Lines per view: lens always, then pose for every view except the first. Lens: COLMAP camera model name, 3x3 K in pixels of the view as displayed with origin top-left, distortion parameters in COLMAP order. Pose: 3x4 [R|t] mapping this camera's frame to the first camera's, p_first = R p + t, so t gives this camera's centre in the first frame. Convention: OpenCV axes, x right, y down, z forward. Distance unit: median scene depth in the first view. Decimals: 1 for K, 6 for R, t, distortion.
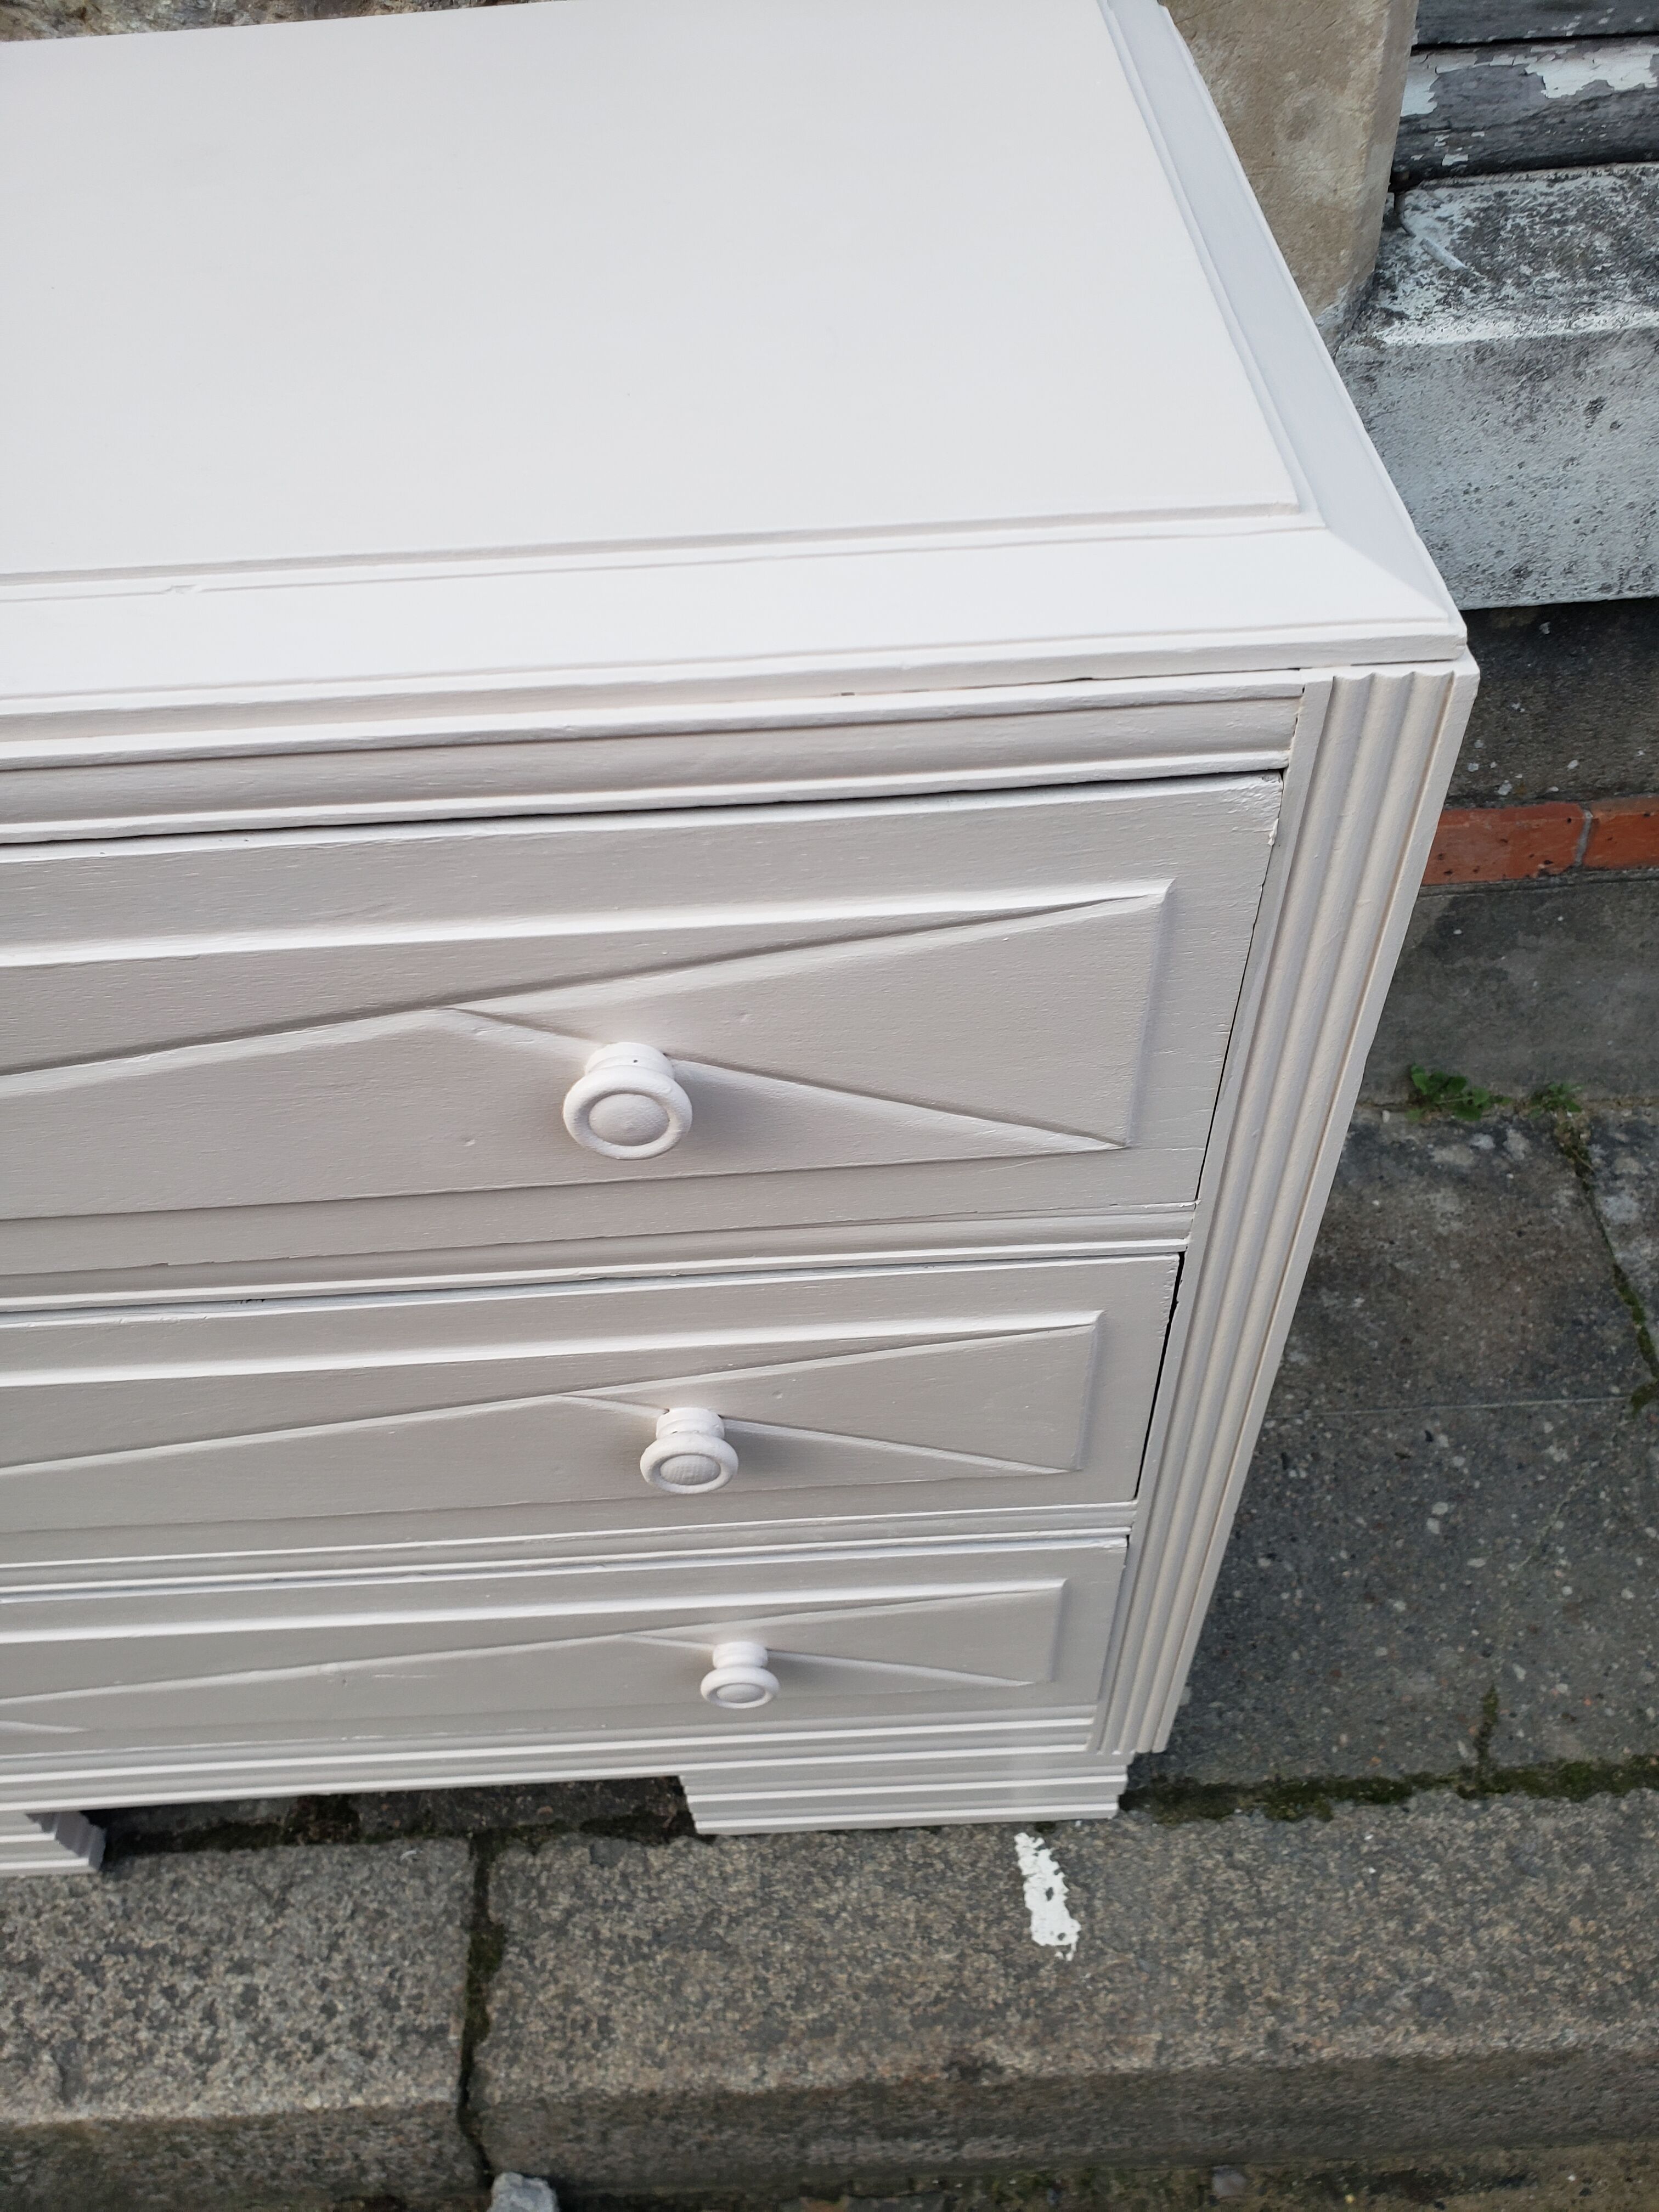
lens RADIAL K [[1740.6, 0, 832.2], [0, 1740.6, 1116.6], [0, 0, 1]] dist [0.011004, 0.006133]
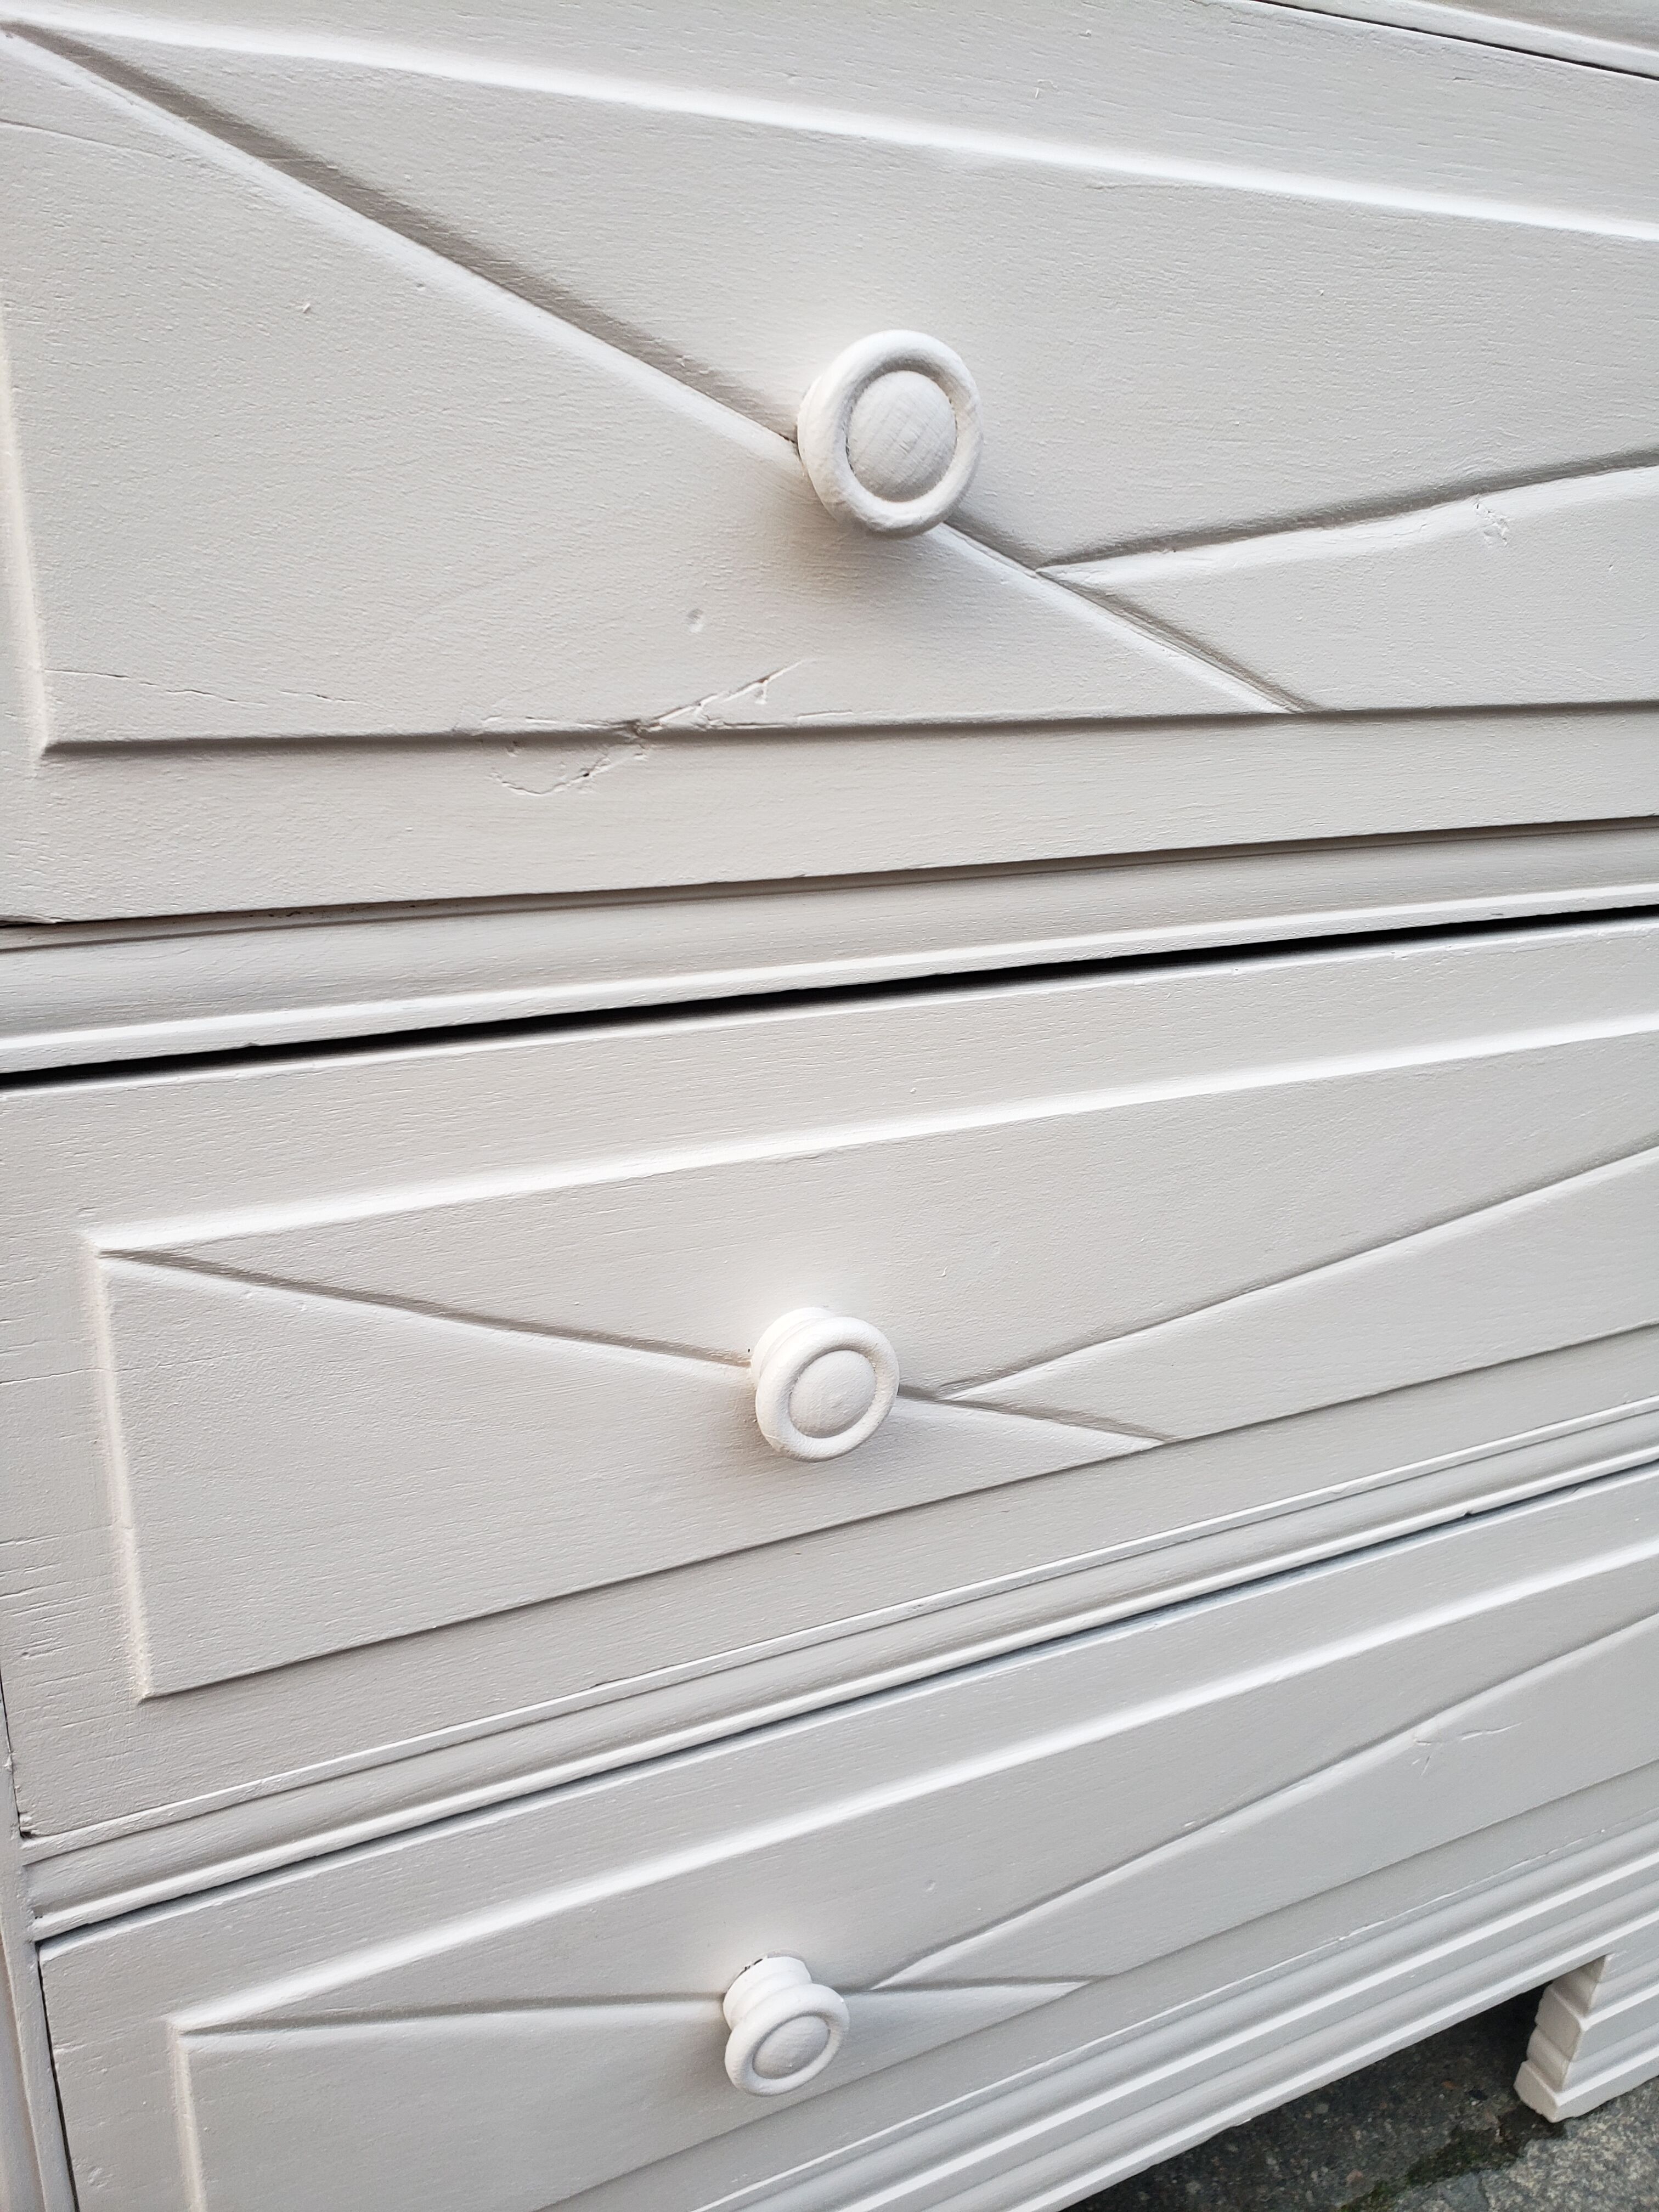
lens RADIAL K [[1740.6, 0, 843.6], [0, 1740.6, 1096.5], [0, 0, 1]] dist [0.011004, 0.006133]
pose [[0.908542, -0.067491, 0.412305, -0.649626], [0.249692, 0.878945, -0.406336, 0.260120], [-0.334970, 0.472123, 0.815411, 0.289266]]
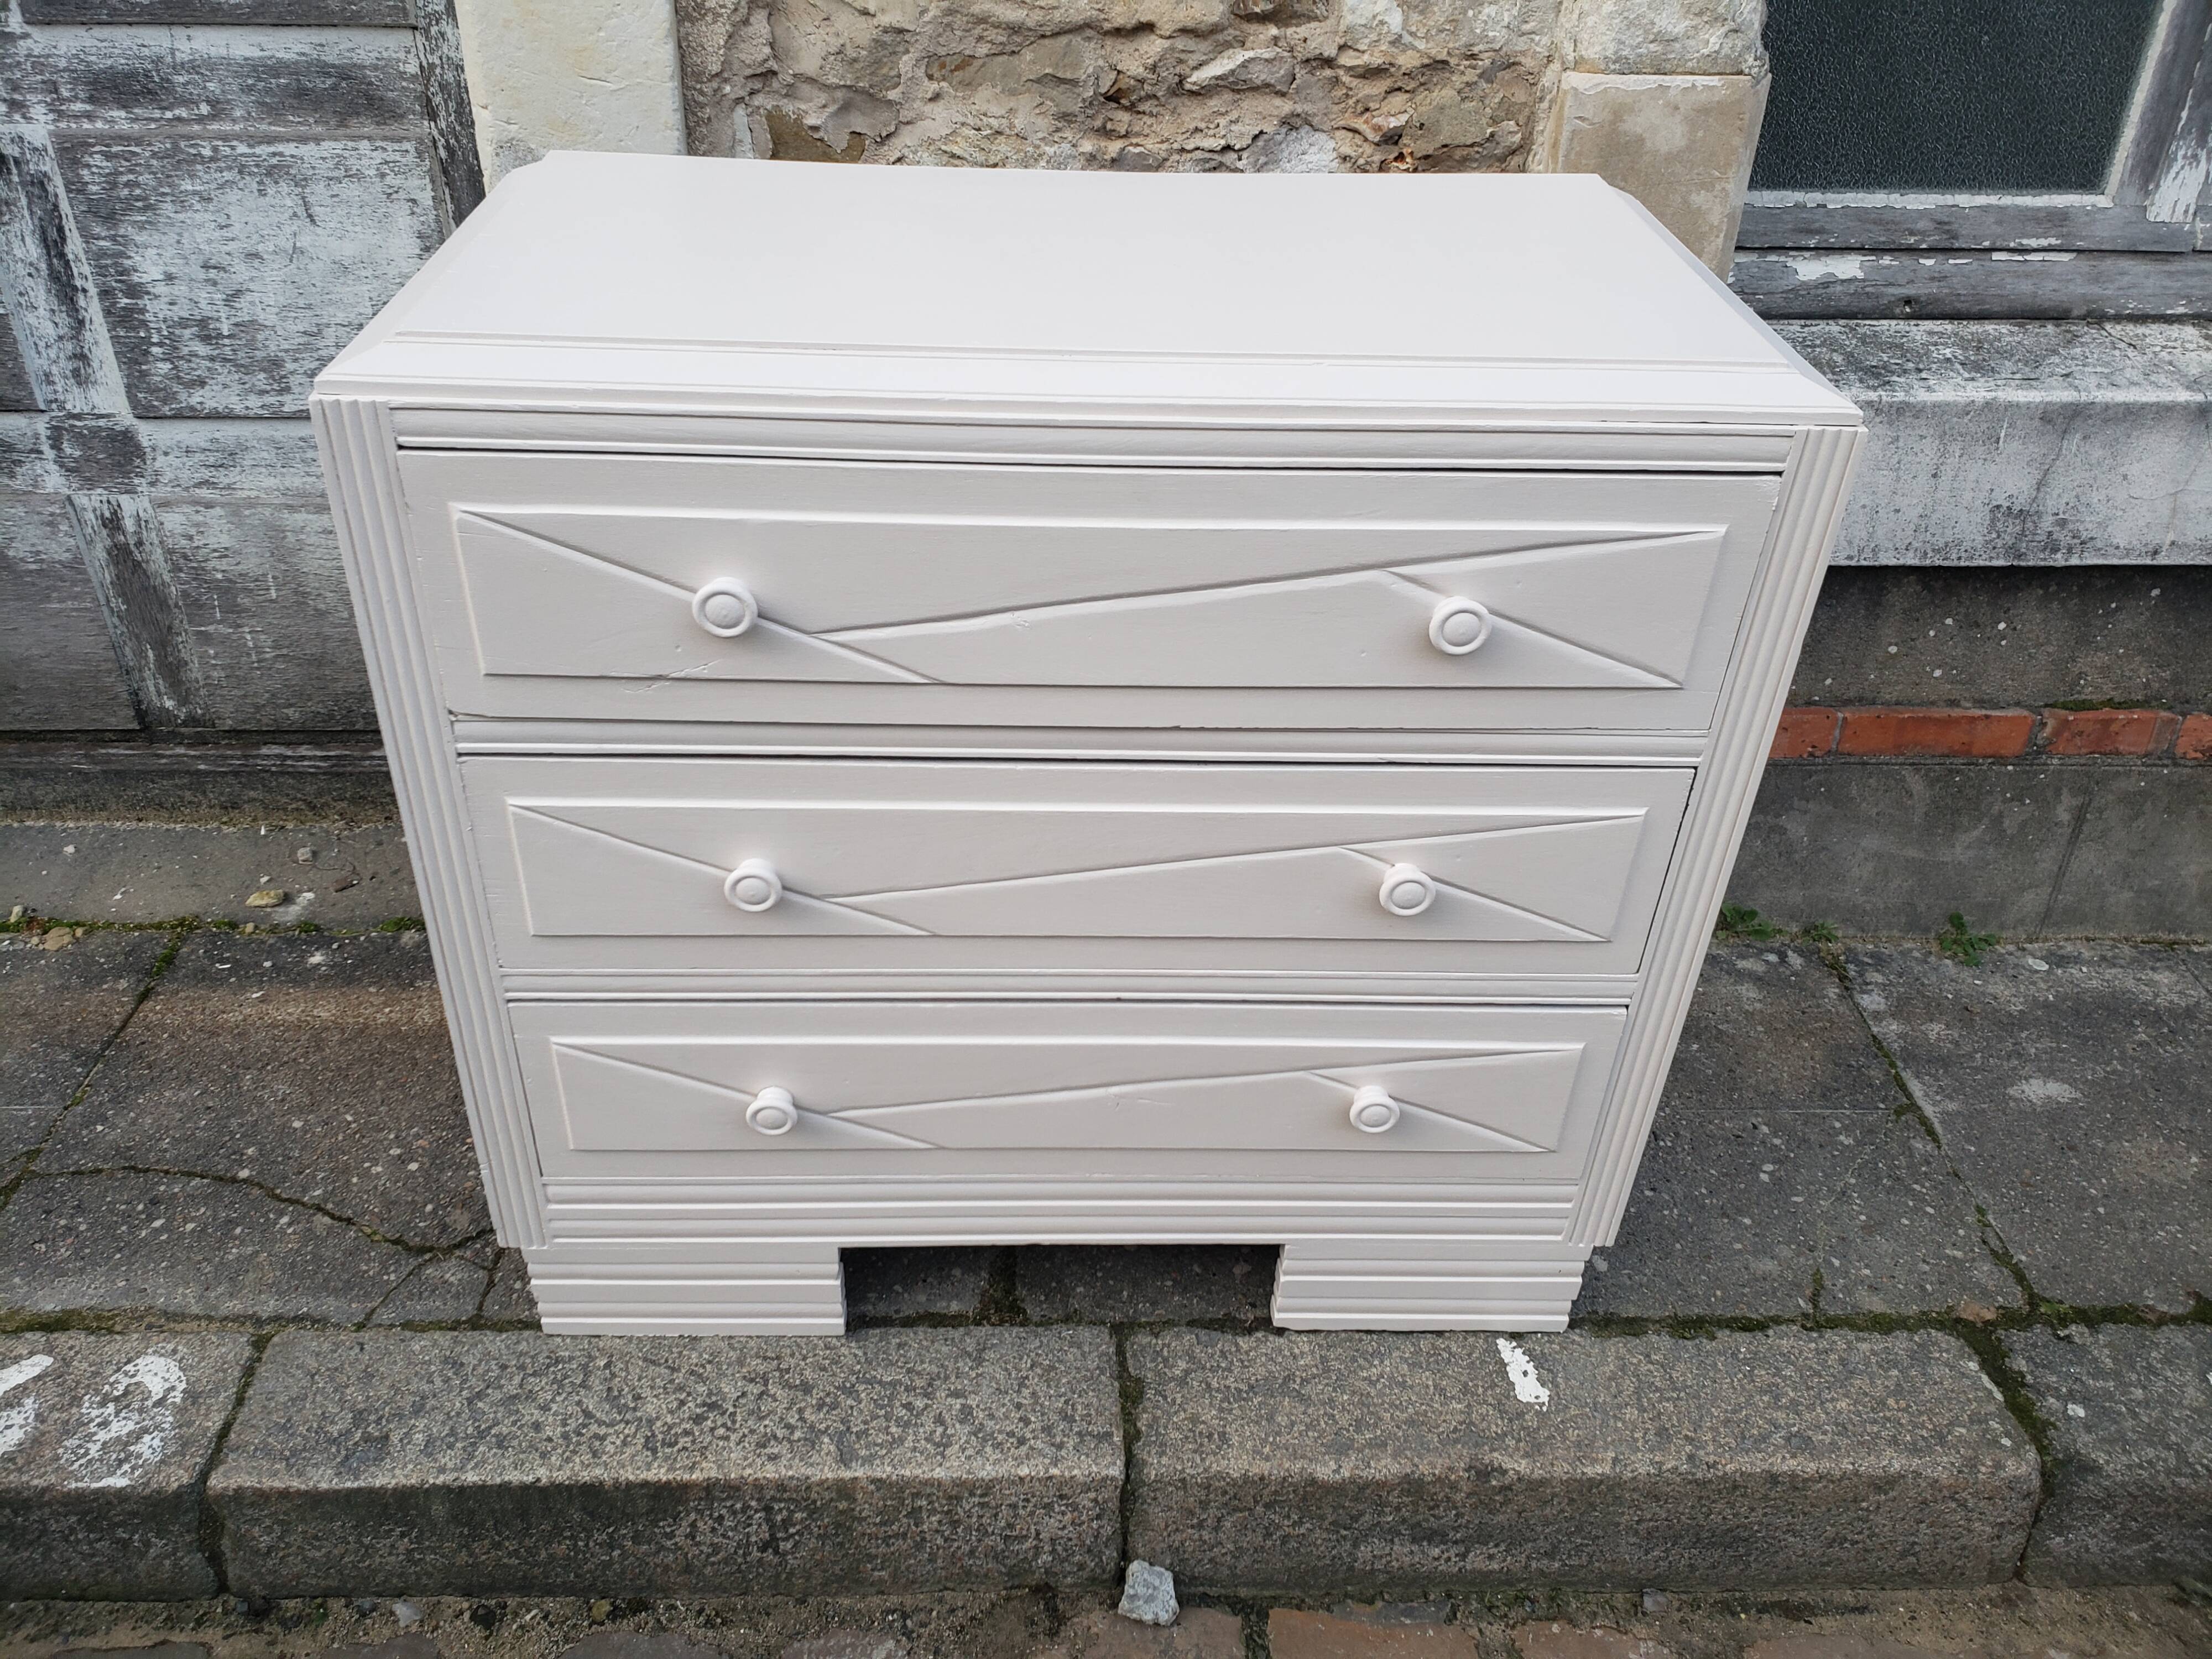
lens RADIAL K [[1741.7, 0, 1084.8], [0, 1741.7, 806.1], [0, 0, 1]] dist [0.000728, 0.031549]
pose [[0.997292, 0.063051, 0.037856, -0.317777], [-0.051419, 0.965829, -0.254029, 0.379740], [-0.052579, 0.251395, 0.966455, -0.472315]]
